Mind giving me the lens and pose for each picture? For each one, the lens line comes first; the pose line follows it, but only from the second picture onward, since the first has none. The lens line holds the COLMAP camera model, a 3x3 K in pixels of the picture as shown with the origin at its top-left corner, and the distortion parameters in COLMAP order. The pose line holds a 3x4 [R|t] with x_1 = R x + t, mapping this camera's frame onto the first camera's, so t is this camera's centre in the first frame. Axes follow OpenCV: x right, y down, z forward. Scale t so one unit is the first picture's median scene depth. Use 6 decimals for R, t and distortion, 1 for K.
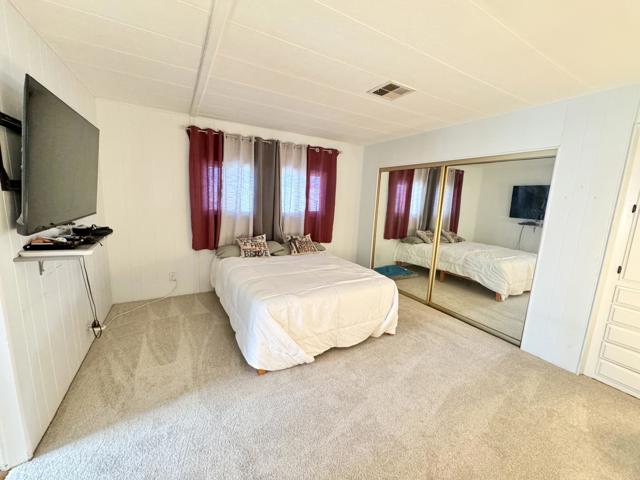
lens RADIAL K [[257.5, 0, 320.0], [0, 257.5, 240.0], [0, 0, 1]] dist [-0.001032, -0.000235]
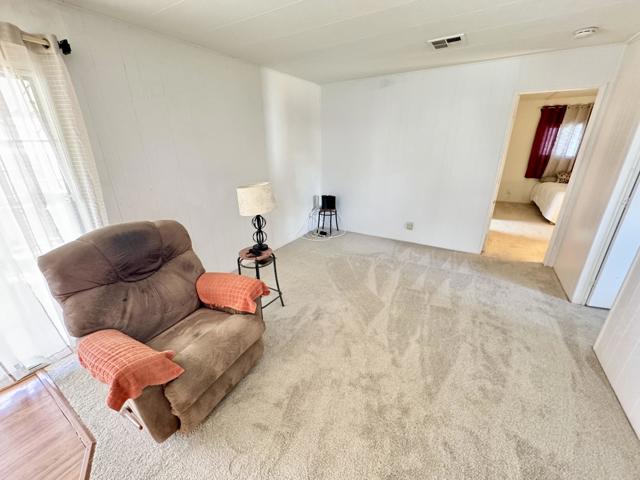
lens RADIAL K [[257.5, 0, 320.0], [0, 257.5, 240.0], [0, 0, 1]] dist [-0.001032, -0.000235]
pose [[0.479109, 0.254667, -0.840000, 0.461490], [-0.113462, 0.966925, 0.228432, 0.215259], [0.870391, -0.014136, 0.492158, -1.183074]]
